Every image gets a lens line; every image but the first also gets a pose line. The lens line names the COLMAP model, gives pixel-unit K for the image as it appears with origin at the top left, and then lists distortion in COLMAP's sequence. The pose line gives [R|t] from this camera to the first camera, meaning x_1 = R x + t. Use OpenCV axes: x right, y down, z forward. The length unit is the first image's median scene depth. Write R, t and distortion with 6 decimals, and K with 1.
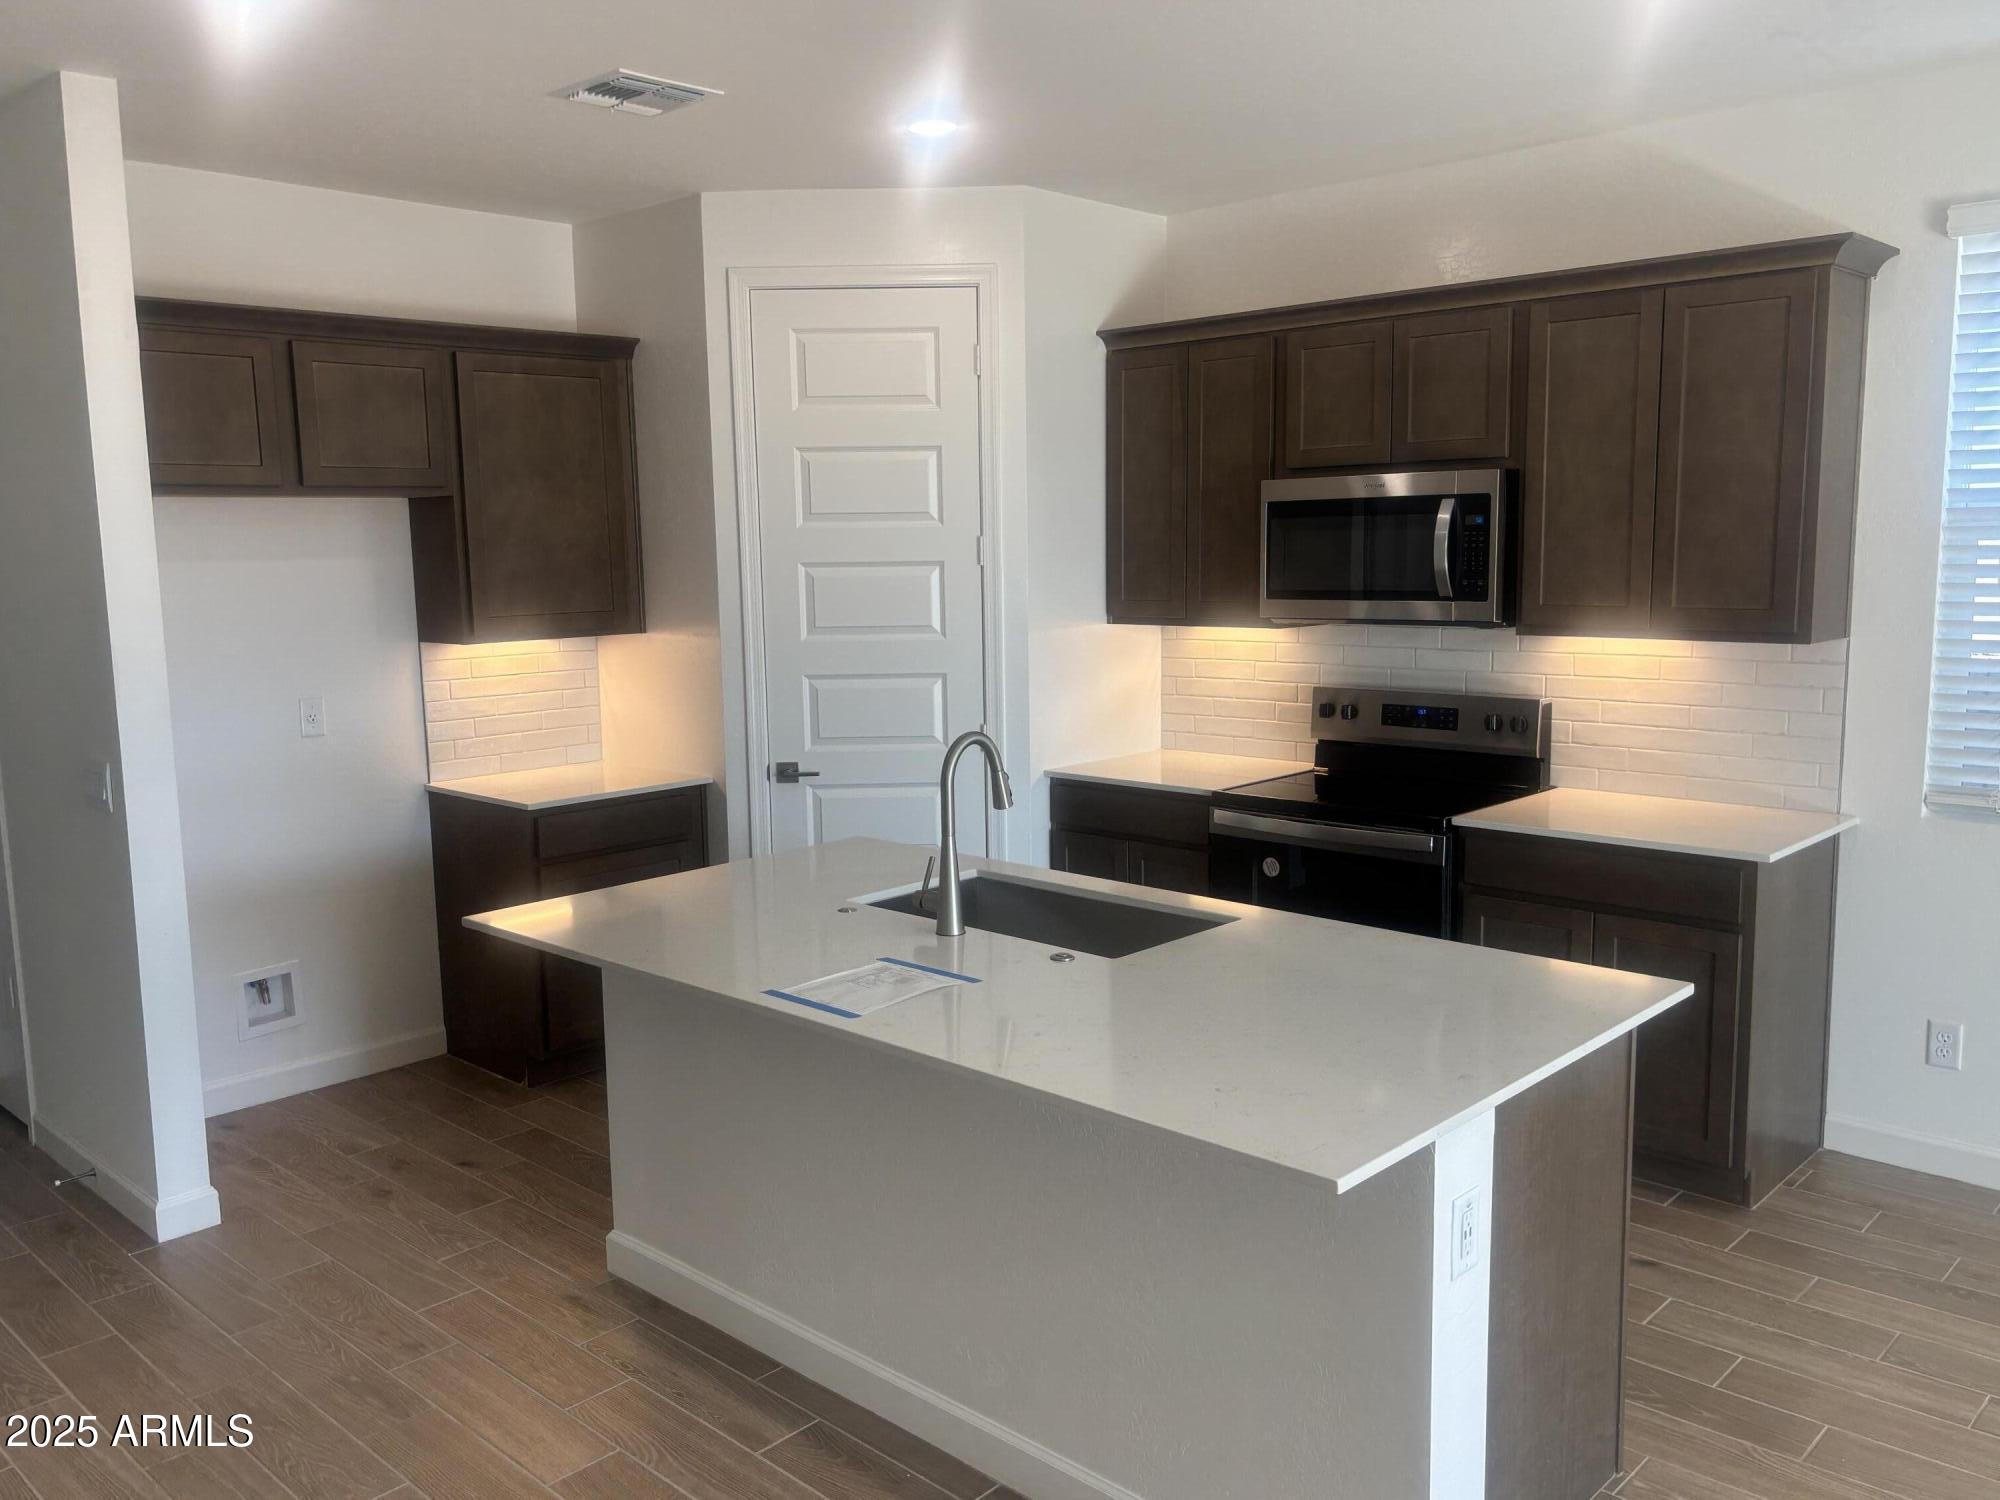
lens RADIAL K [[1651.6, 0, 966.4], [0, 1651.6, 752.4], [0, 0, 1]] dist [0.066675, -0.004216]
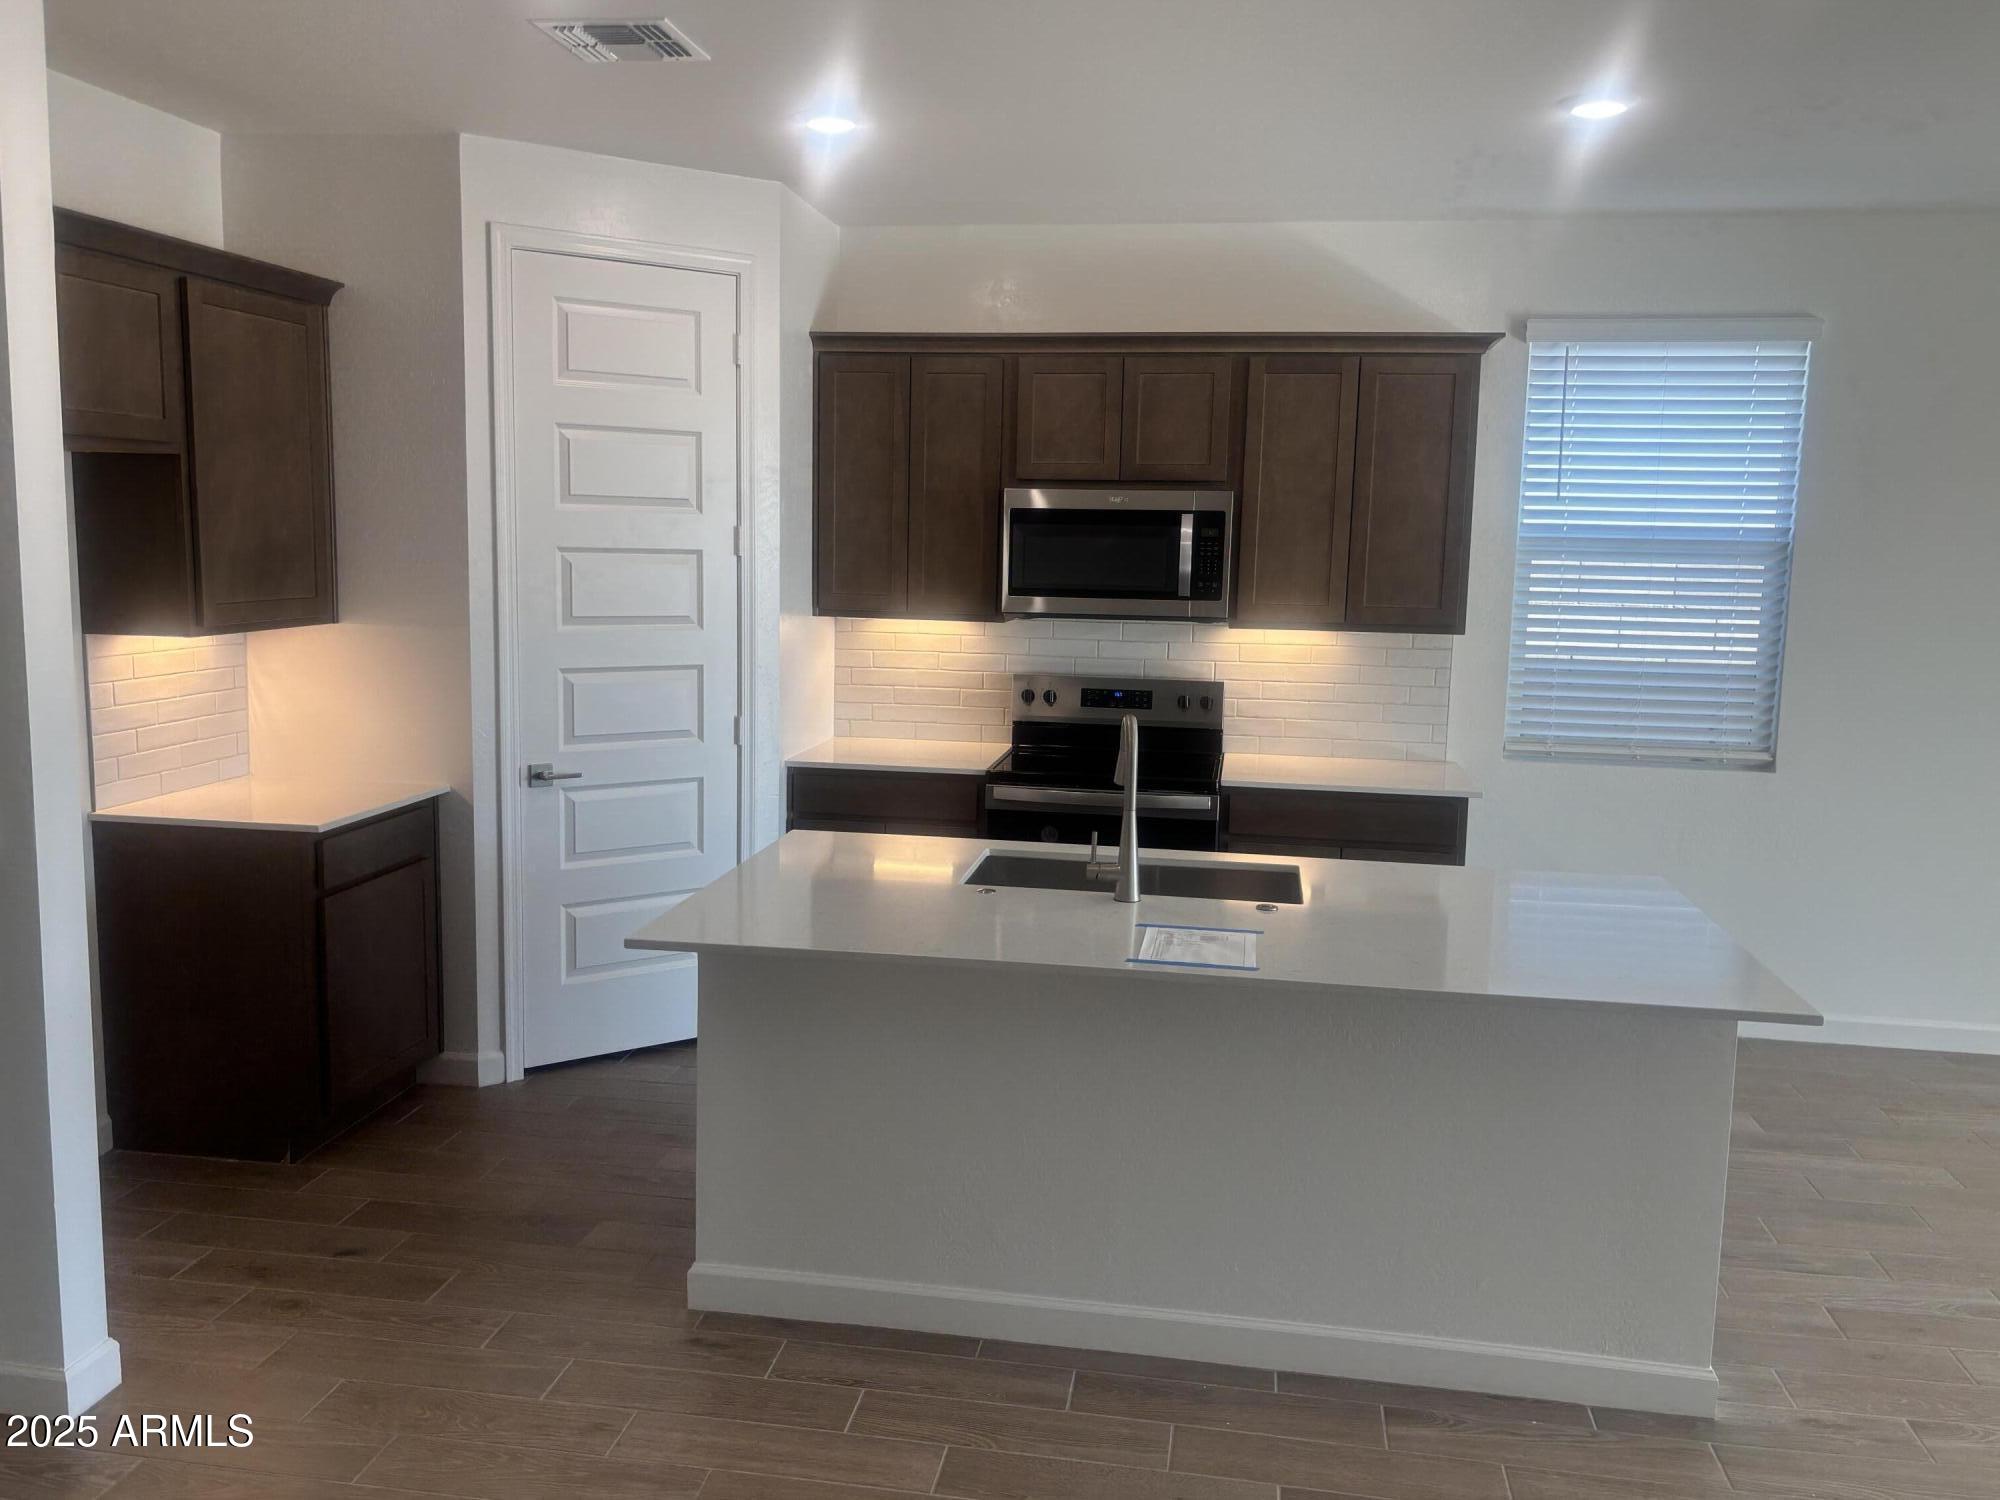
lens RADIAL K [[1651.6, 0, 966.4], [0, 1651.6, 752.4], [0, 0, 1]] dist [0.066675, -0.004216]
pose [[0.816480, -0.042220, 0.575829, -0.468282], [0.039697, 0.999068, 0.016964, -0.007543], [-0.576008, 0.009008, 0.817394, 0.110165]]
